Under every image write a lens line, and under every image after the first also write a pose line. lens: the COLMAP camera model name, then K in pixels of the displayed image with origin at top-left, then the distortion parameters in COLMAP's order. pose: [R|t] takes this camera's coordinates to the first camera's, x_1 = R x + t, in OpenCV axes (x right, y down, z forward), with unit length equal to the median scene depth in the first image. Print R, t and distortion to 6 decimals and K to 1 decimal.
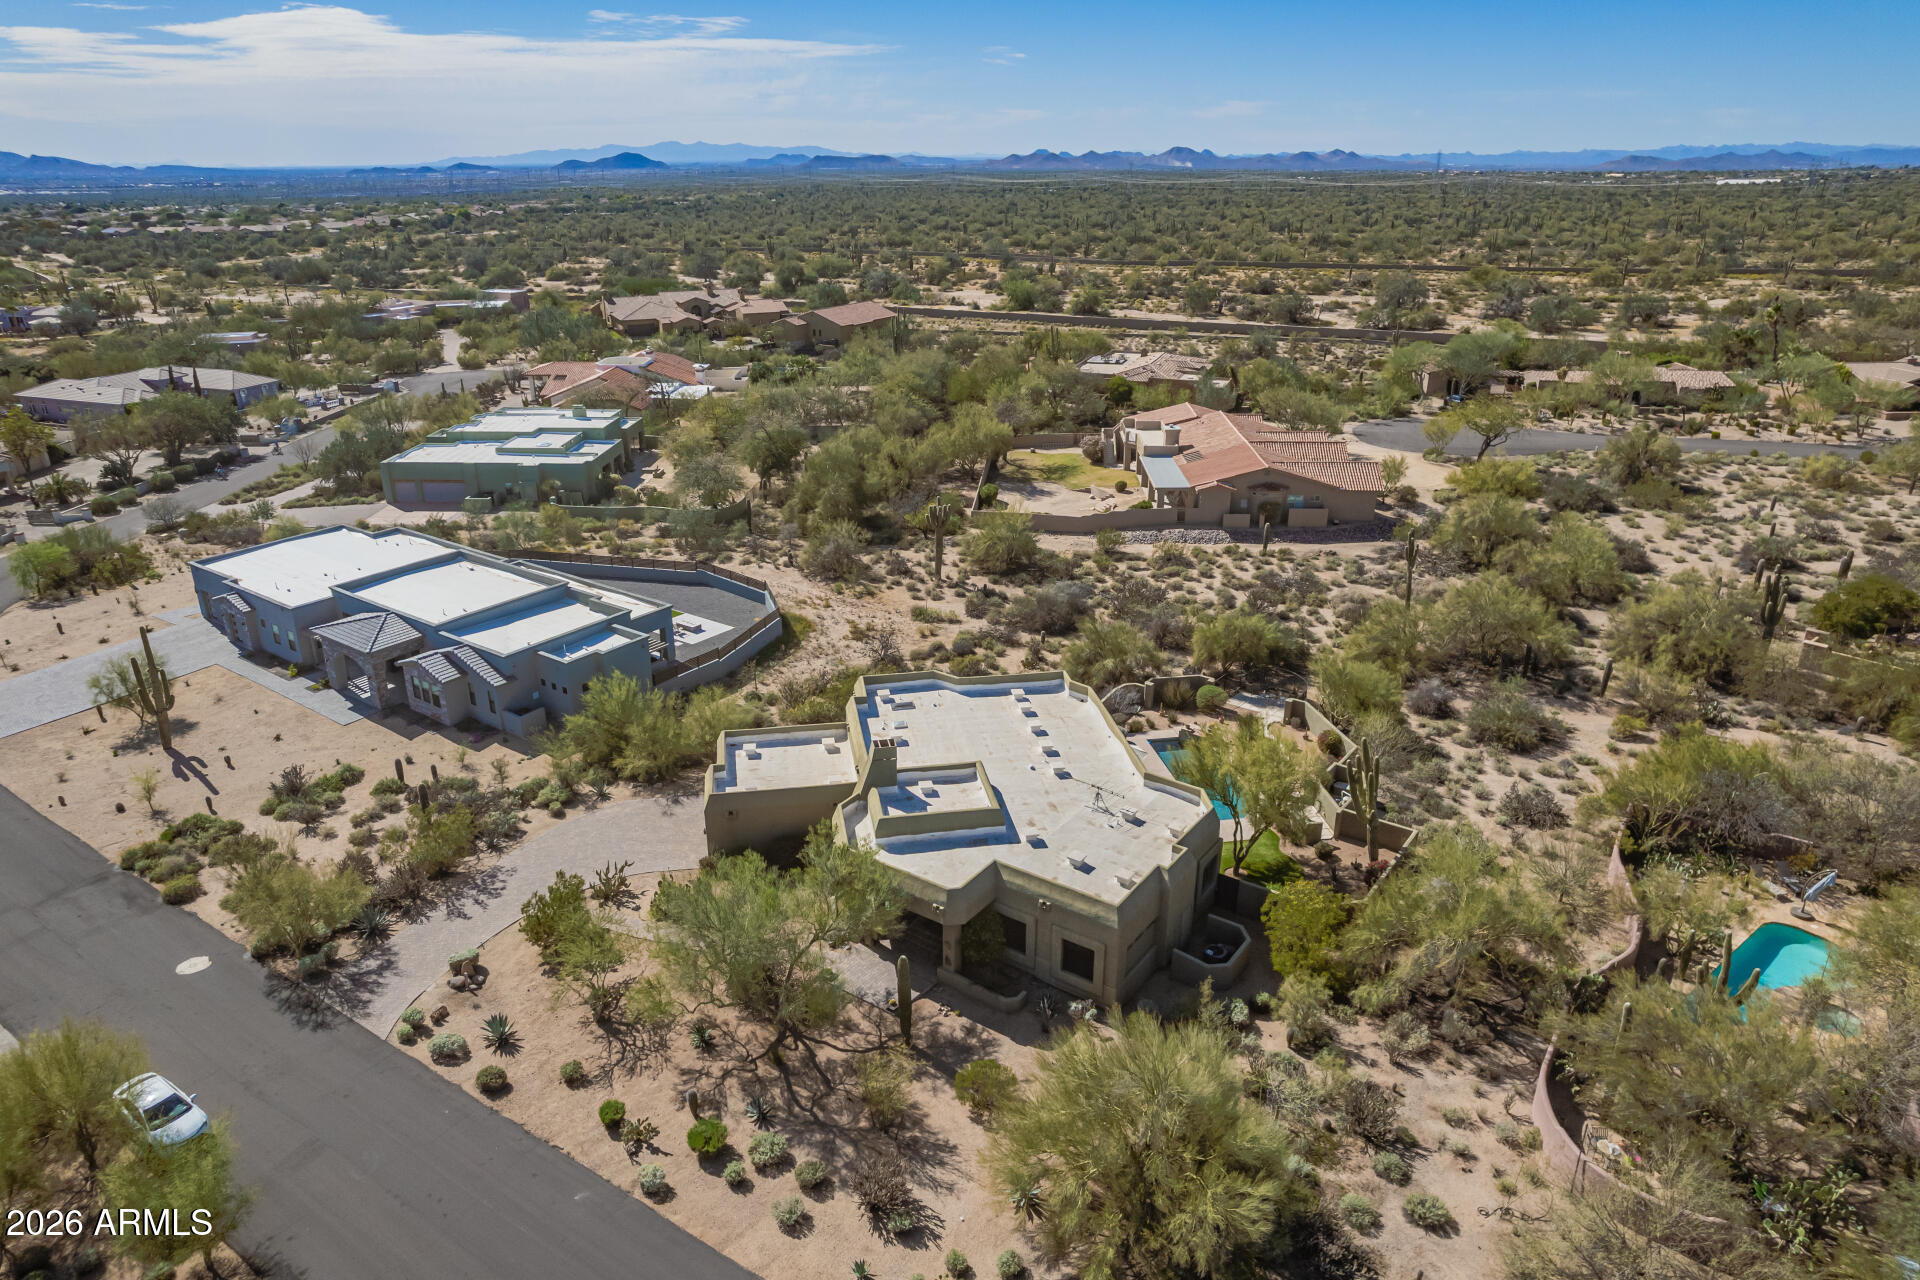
lens RADIAL K [[1237.8, 0, 966.8], [0, 1237.8, 640.1], [0, 0, 1]] dist [-0.025143, -0.072006]
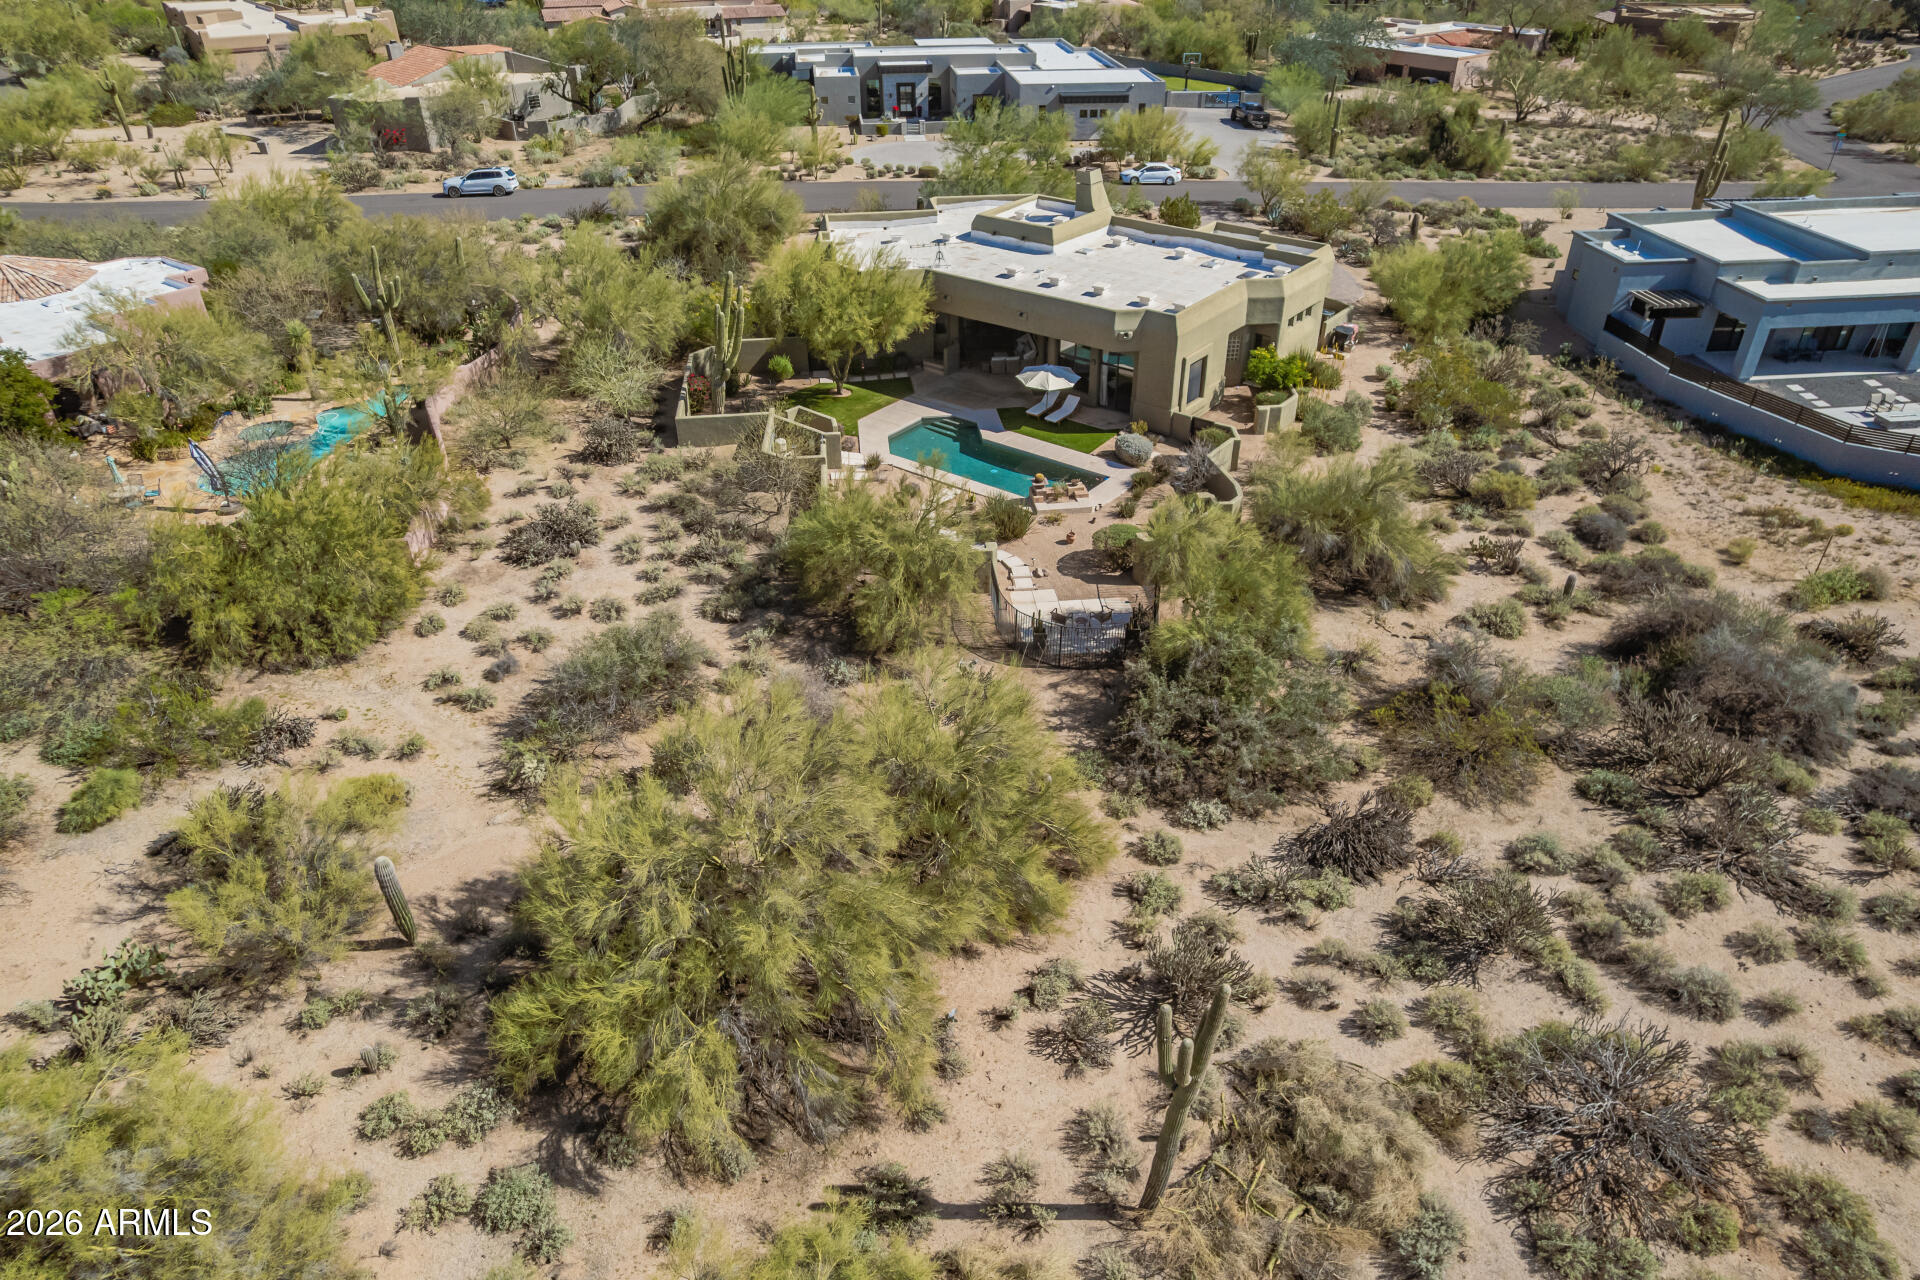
lens RADIAL K [[1225.8, 0, 964.3], [0, 1225.8, 649.4], [0, 0, 1]] dist [-0.070291, 0.061254]
pose [[-0.743421, 0.368795, -0.557956, 0.675955], [-0.245687, 0.625326, 0.740679, -0.370104], [0.622063, 0.687719, -0.374273, 1.407003]]
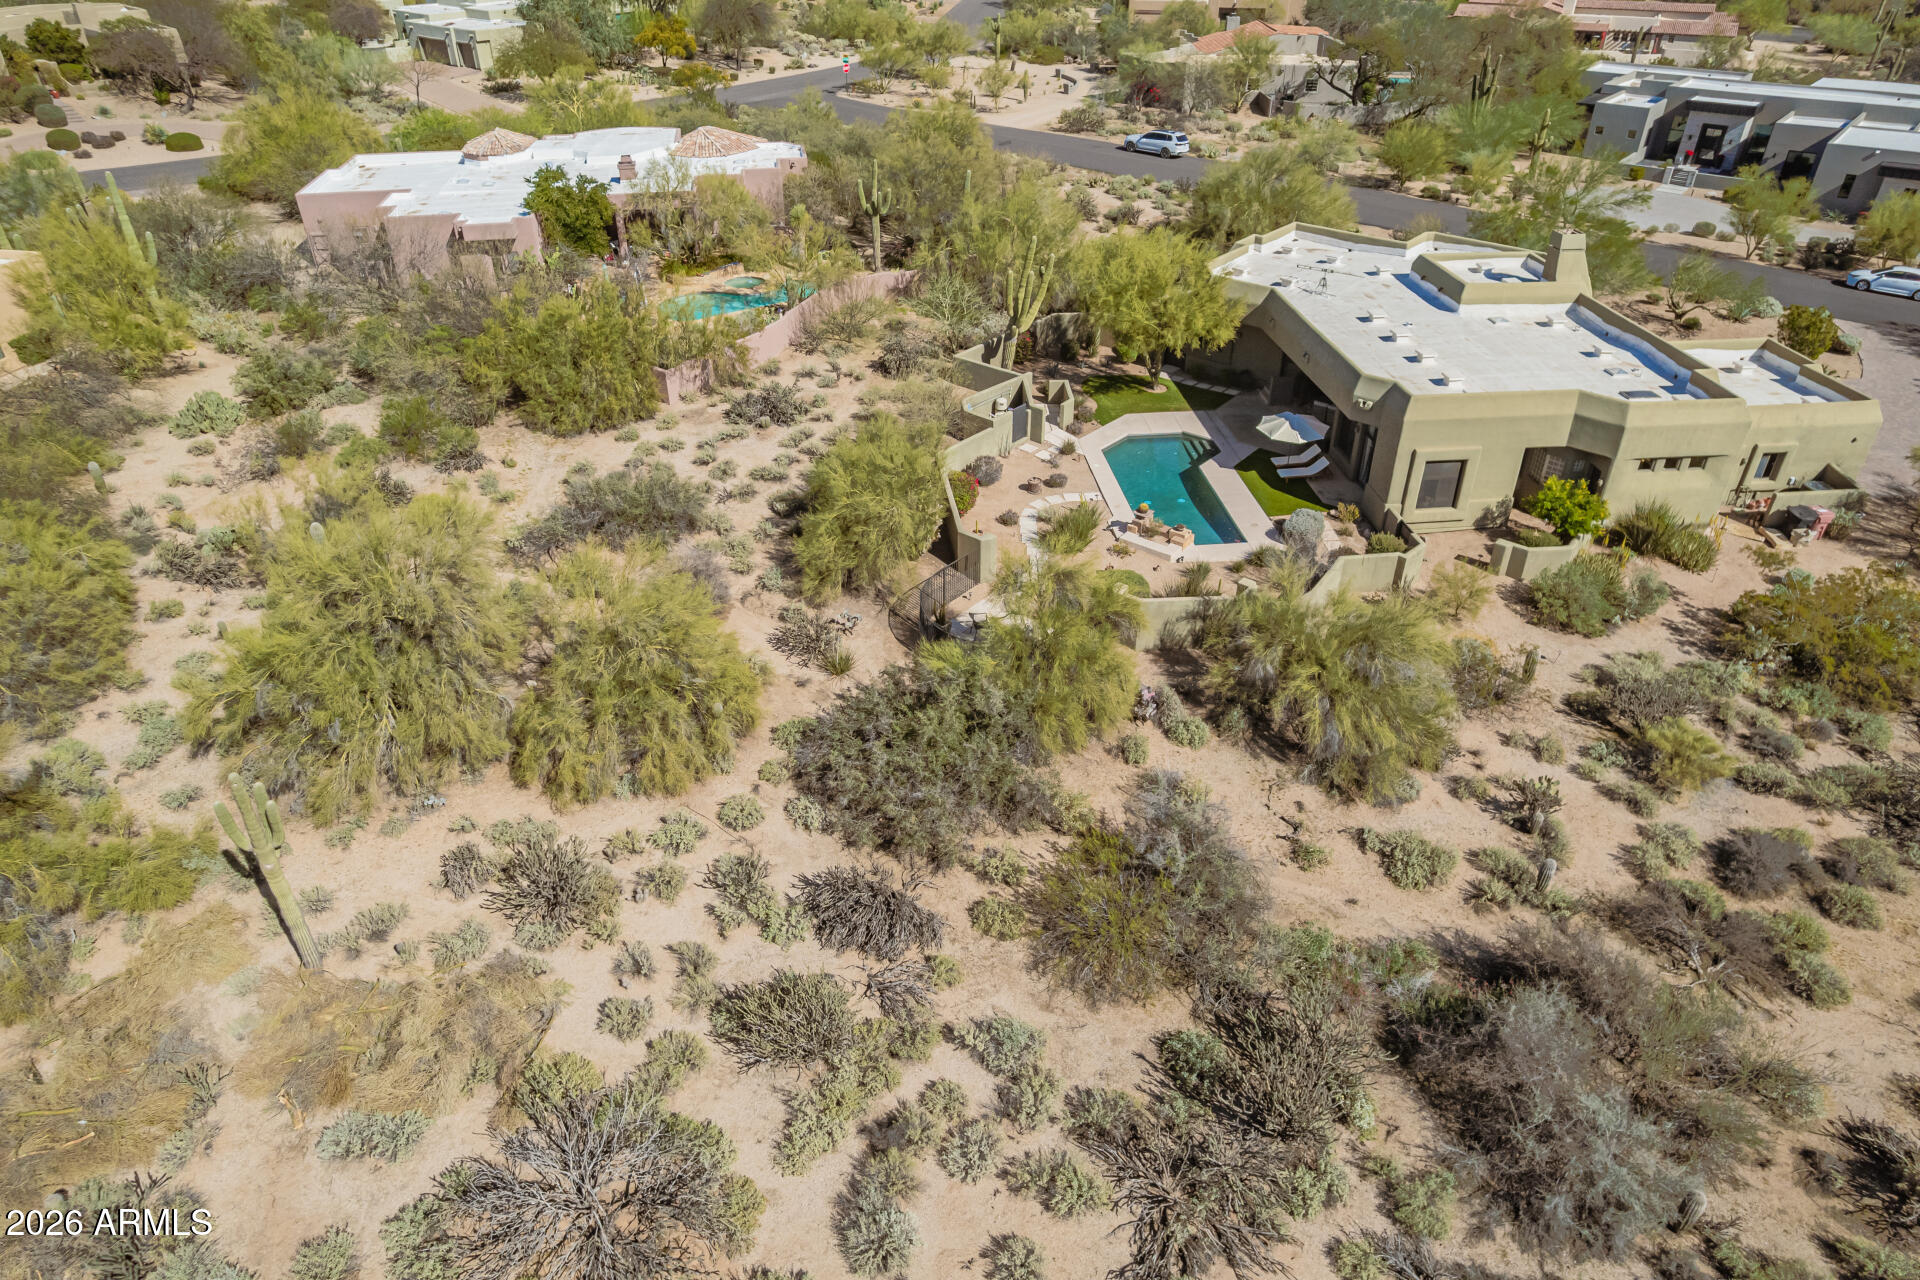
lens RADIAL K [[1225.8, 0, 964.3], [0, 1225.8, 649.4], [0, 0, 1]] dist [-0.070291, 0.061254]
pose [[-0.997248, -0.044310, 0.059439, 0.270198], [0.023694, 0.569199, 0.821858, -0.420639], [-0.070249, 0.821005, -0.566583, 1.544069]]
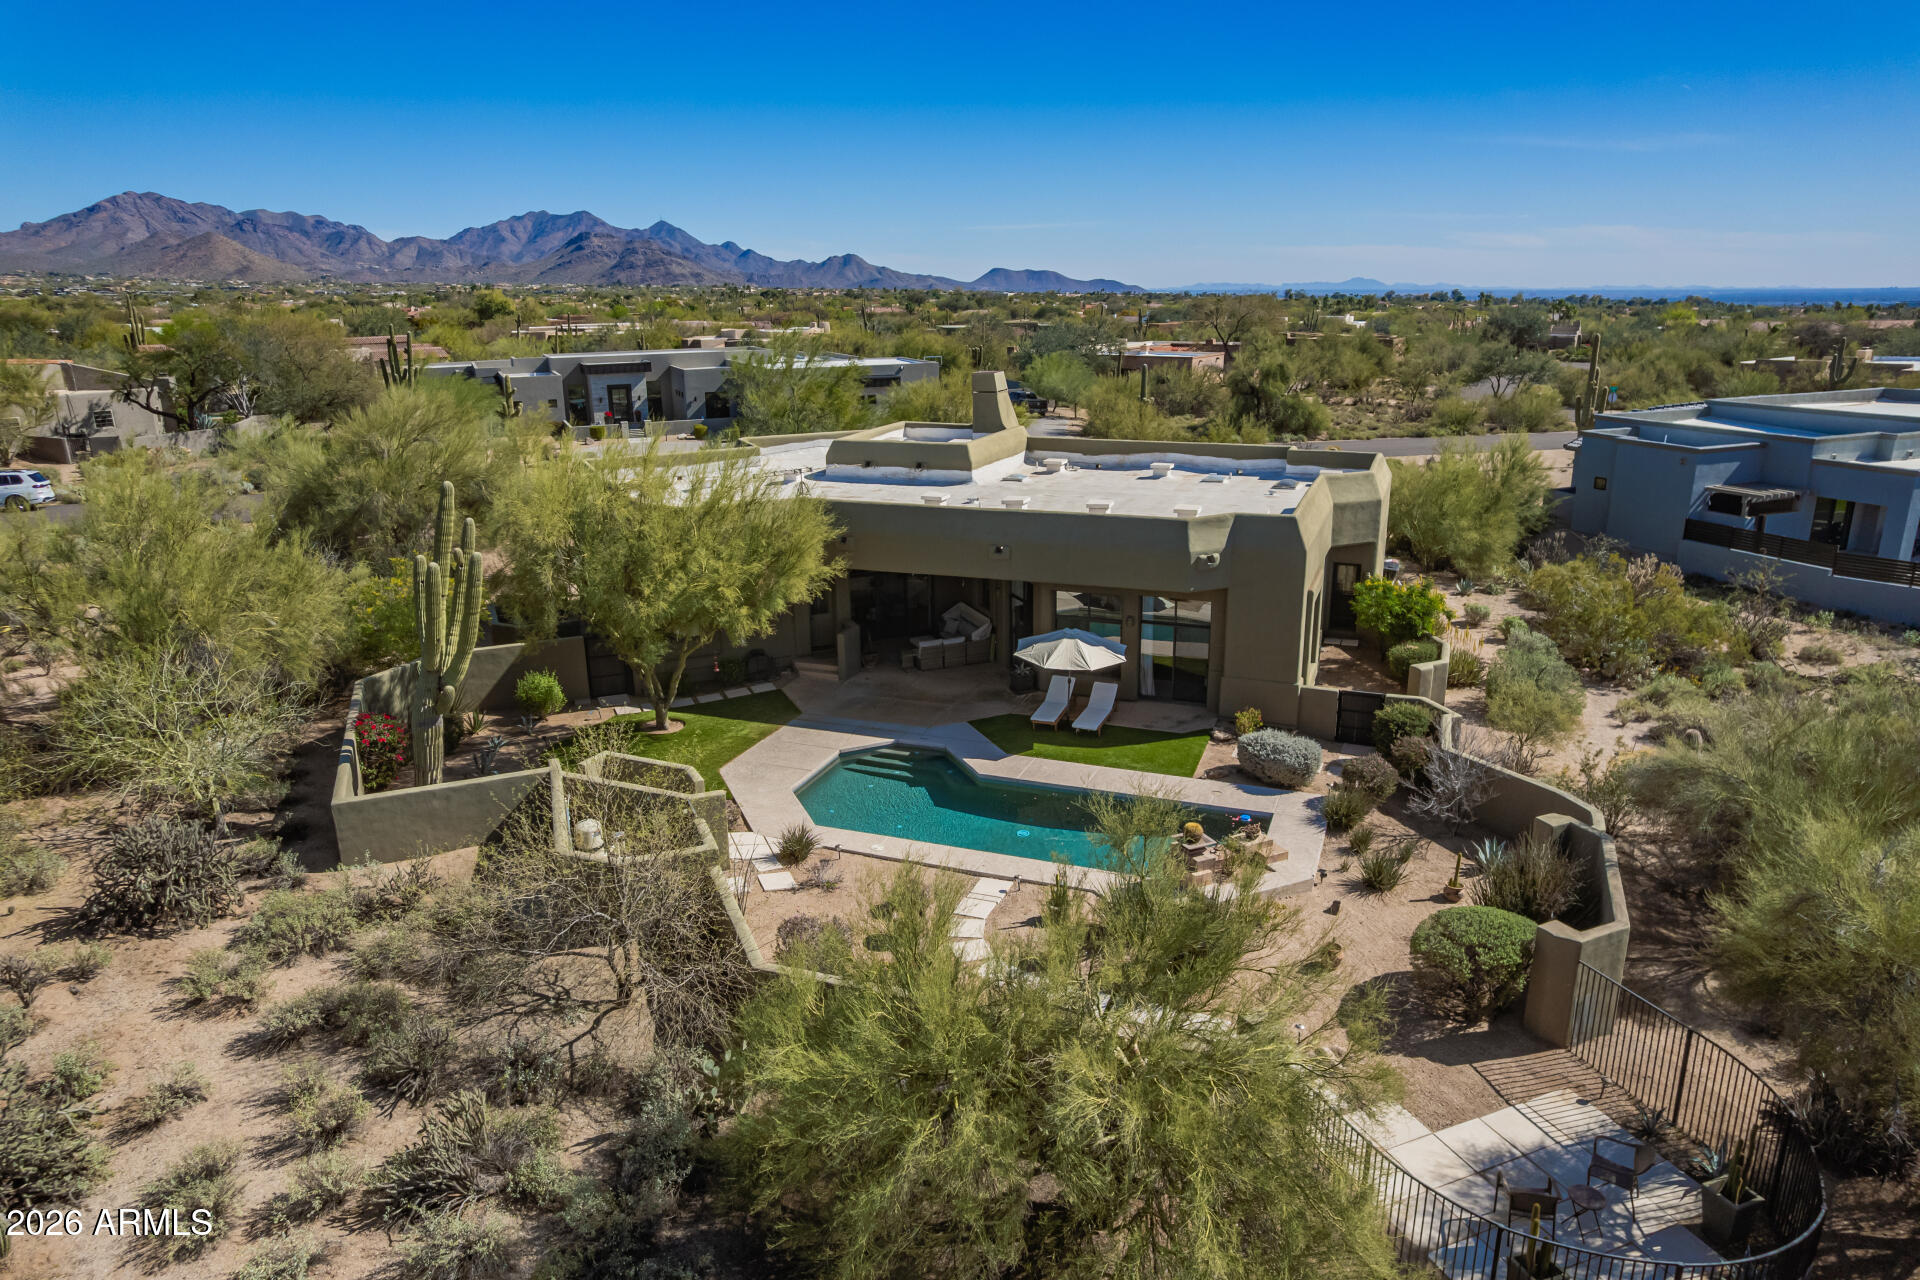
lens RADIAL K [[1225.8, 0, 964.3], [0, 1225.8, 649.4], [0, 0, 1]] dist [-0.070291, 0.061254]
pose [[-0.527765, 0.249915, -0.811792, 0.499934], [-0.303270, 0.837297, 0.454930, -0.092877], [0.793405, 0.486288, -0.366105, 1.150880]]
